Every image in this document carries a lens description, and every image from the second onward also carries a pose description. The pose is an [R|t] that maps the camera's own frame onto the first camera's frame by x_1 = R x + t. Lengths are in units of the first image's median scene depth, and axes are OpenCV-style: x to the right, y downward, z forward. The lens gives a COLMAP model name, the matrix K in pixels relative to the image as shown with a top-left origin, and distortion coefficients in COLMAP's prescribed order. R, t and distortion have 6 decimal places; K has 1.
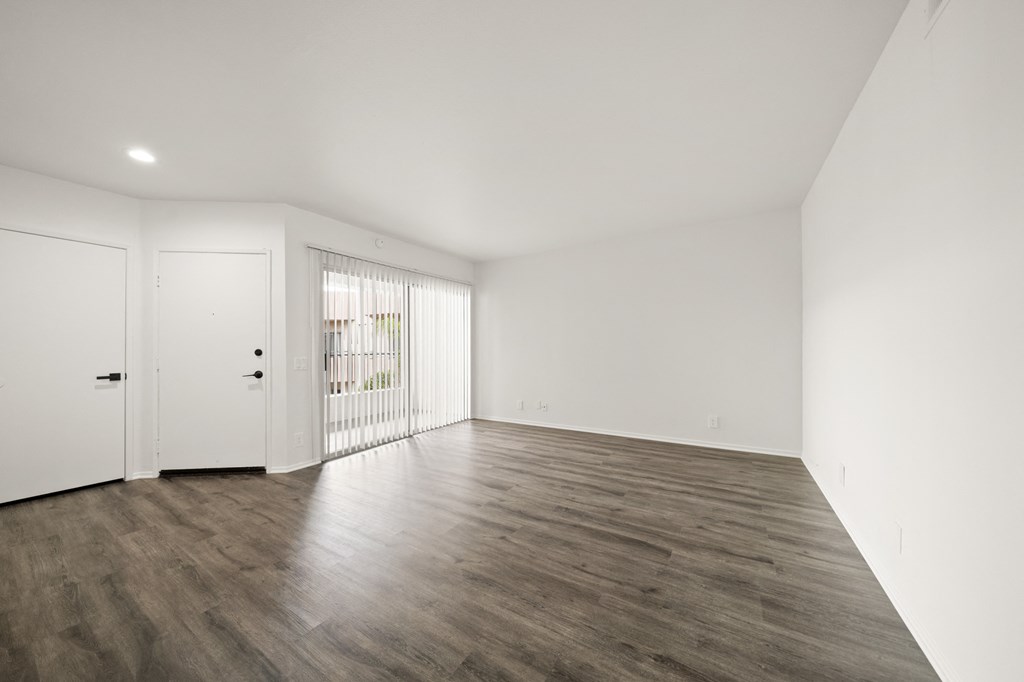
lens RADIAL K [[348.6, 0, 506.8], [0, 348.6, 348.2], [0, 0, 1]] dist [-0.004830, -0.000156]
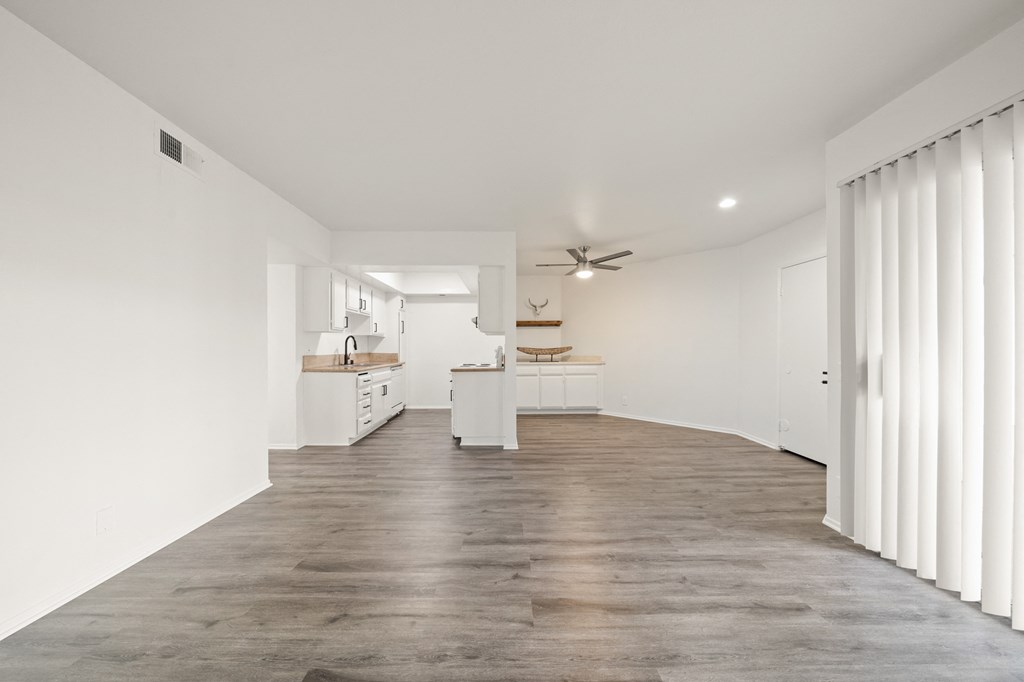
lens RADIAL K [[348.6, 0, 508.2], [0, 348.6, 349.0], [0, 0, 1]] dist [-0.004830, -0.000156]
pose [[-0.838399, 0.009757, -0.544970, 0.430959], [0.008452, 0.999952, 0.004899, -0.010658], [0.544991, -0.000499, -0.838442, 1.844028]]
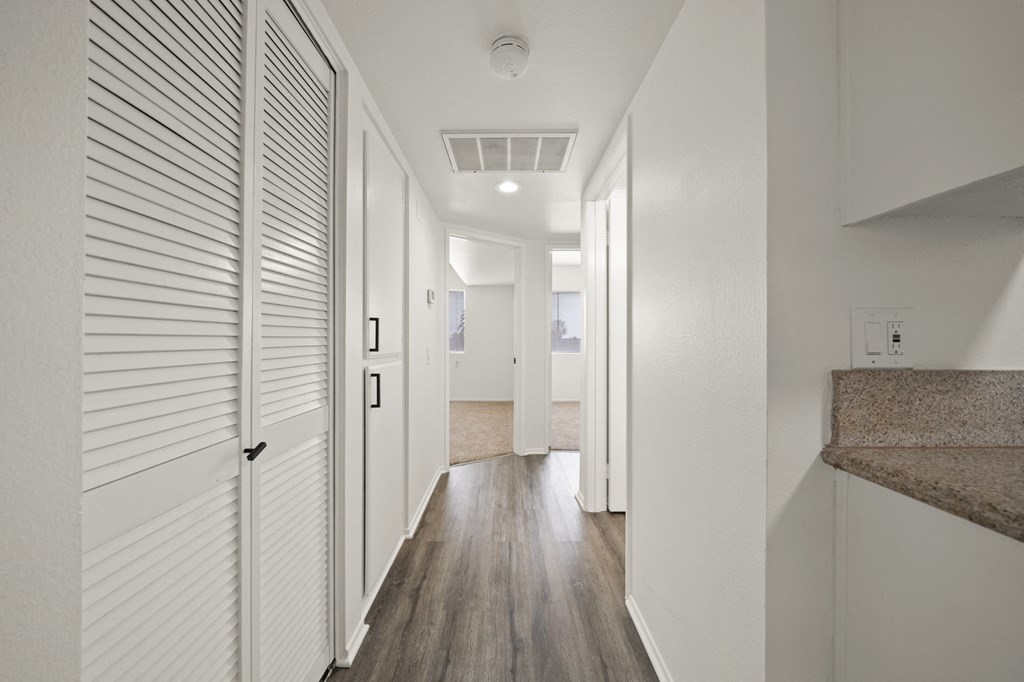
lens RADIAL K [[348.6, 0, 512.0], [0, 348.6, 343.9], [0, 0, 1]] dist [-0.004830, -0.000156]
pose [[-0.544264, -0.000203, 0.838914, 0.226802], [0.000088, 1.000000, 0.000299, 0.001894], [-0.838914, 0.000237, -0.544264, 0.075486]]
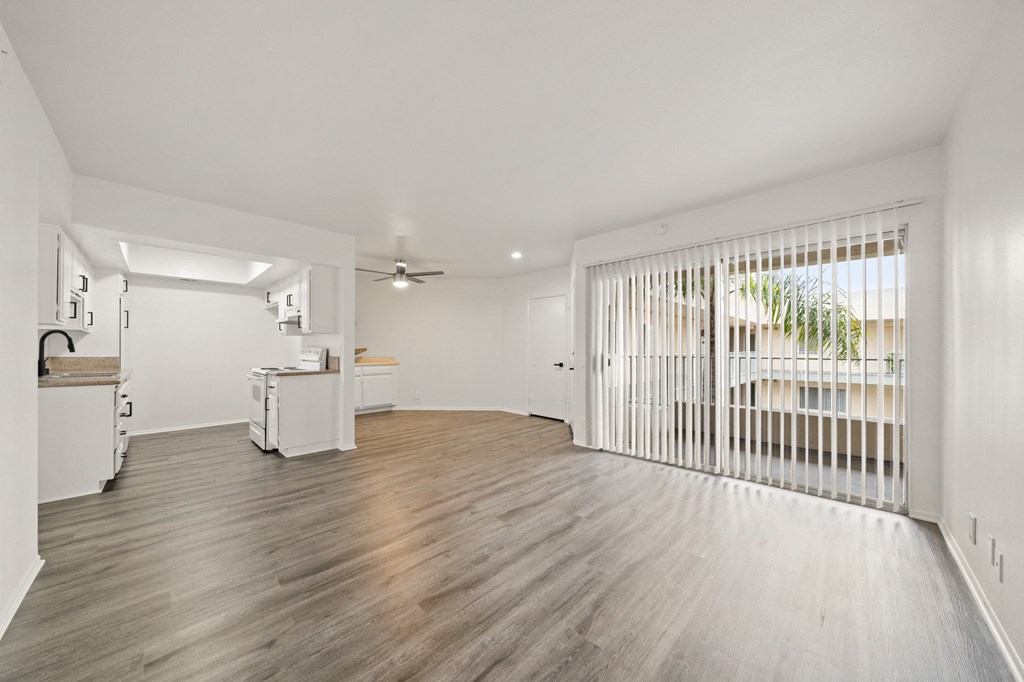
lens RADIAL K [[348.6, 0, 507.2], [0, 348.6, 346.6], [0, 0, 1]] dist [-0.004830, -0.000156]
pose [[-0.214184, -0.000391, -0.976793, 1.063063], [0.002568, 0.999996, -0.000964, -0.020088], [0.976790, -0.002715, -0.214182, 1.533409]]
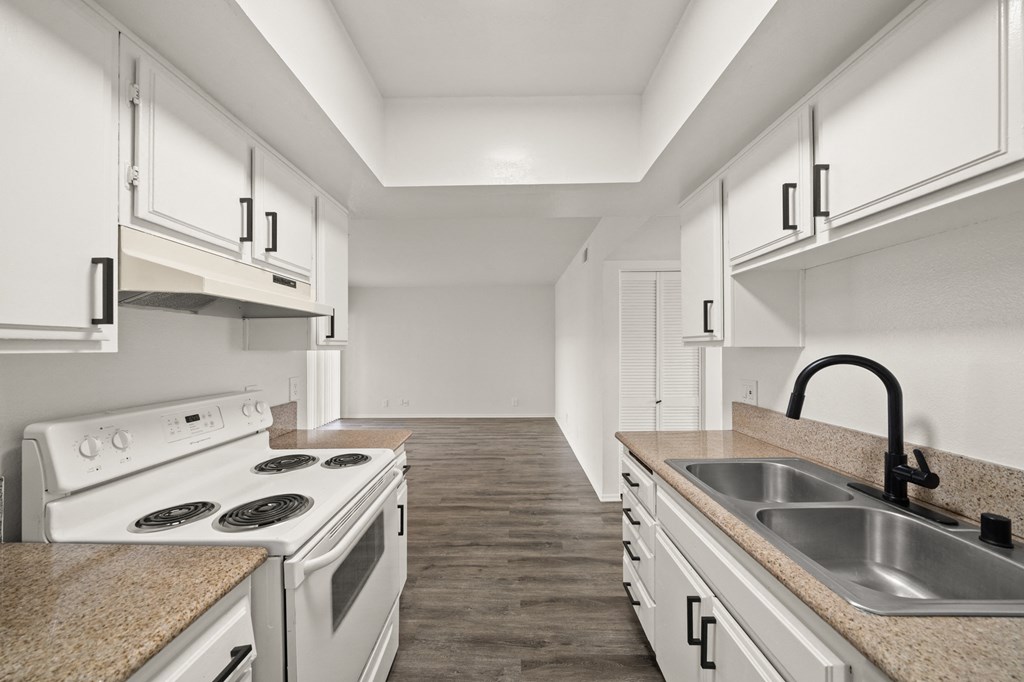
lens RADIAL K [[348.6, 0, 505.6], [0, 348.6, 344.2], [0, 0, 1]] dist [-0.004830, -0.000156]
pose [[0.856524, 0.004888, 0.516084, -0.586952], [-0.001158, 0.999971, -0.007548, -0.106635], [-0.516106, 0.005867, 0.856505, -0.788779]]
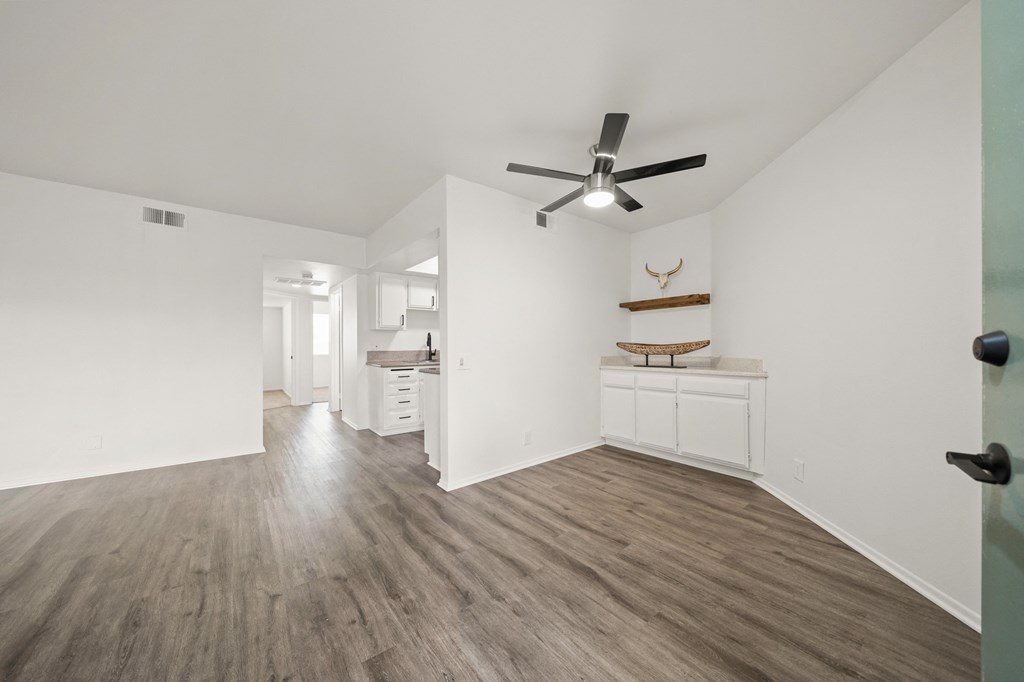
lens RADIAL K [[348.6, 0, 506.8], [0, 348.6, 346.8], [0, 0, 1]] dist [-0.004830, -0.000156]
pose [[-0.942970, 0.009039, 0.332754, -1.236882], [0.008187, 0.999959, -0.003962, 0.013621], [-0.332776, -0.001011, -0.943005, 1.443703]]
